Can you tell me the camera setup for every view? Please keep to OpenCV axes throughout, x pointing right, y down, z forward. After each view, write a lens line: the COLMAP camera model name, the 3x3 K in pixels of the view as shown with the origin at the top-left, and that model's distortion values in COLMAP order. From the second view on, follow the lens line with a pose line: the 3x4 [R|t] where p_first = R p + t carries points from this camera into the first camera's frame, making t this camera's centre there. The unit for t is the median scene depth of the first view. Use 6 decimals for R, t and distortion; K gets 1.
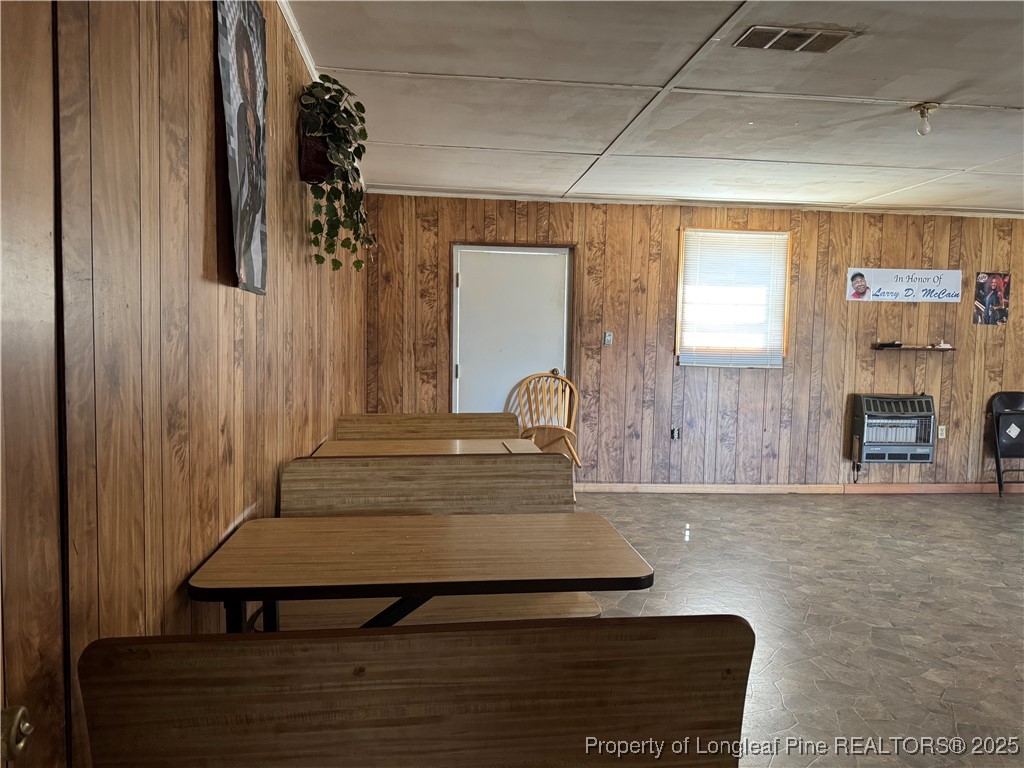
lens RADIAL K [[719.8, 0, 509.7], [0, 719.8, 387.4], [0, 0, 1]] dist [0.011503, -0.018126]
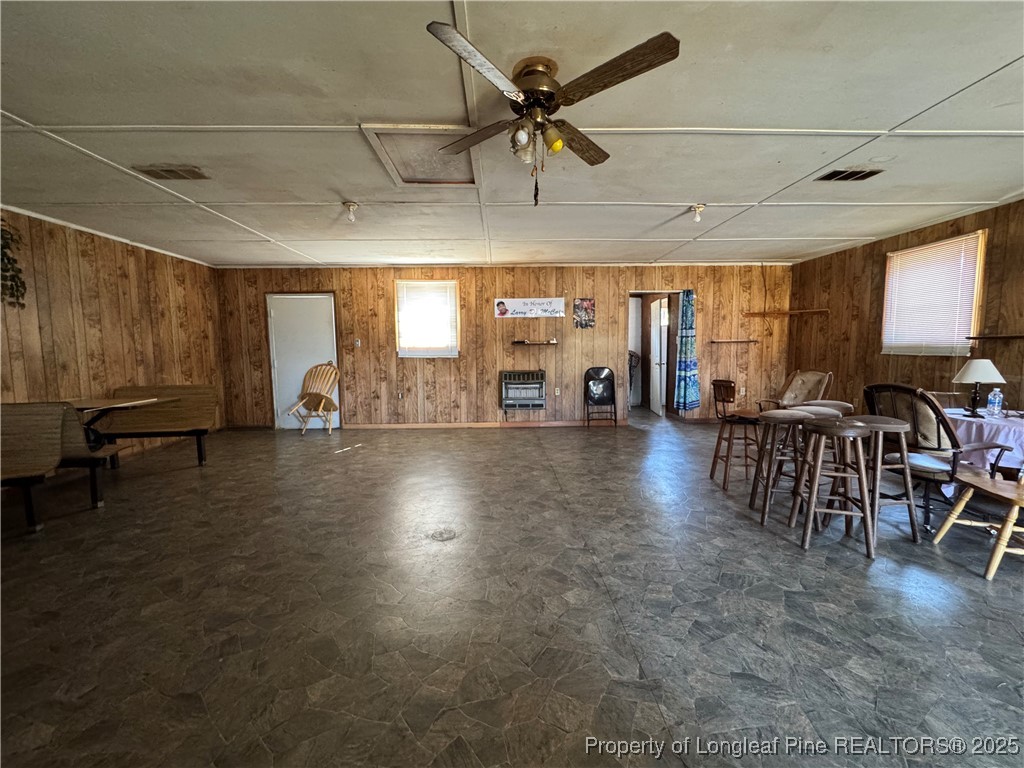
lens RADIAL K [[410.8, 0, 515.3], [0, 410.8, 379.6], [0, 0, 1]] dist [0.000870, -0.000079]
pose [[0.997578, -0.024824, -0.064982, 0.582598], [0.025343, 0.999653, 0.007174, 0.024901], [0.064782, -0.008804, 0.997861, 0.005709]]
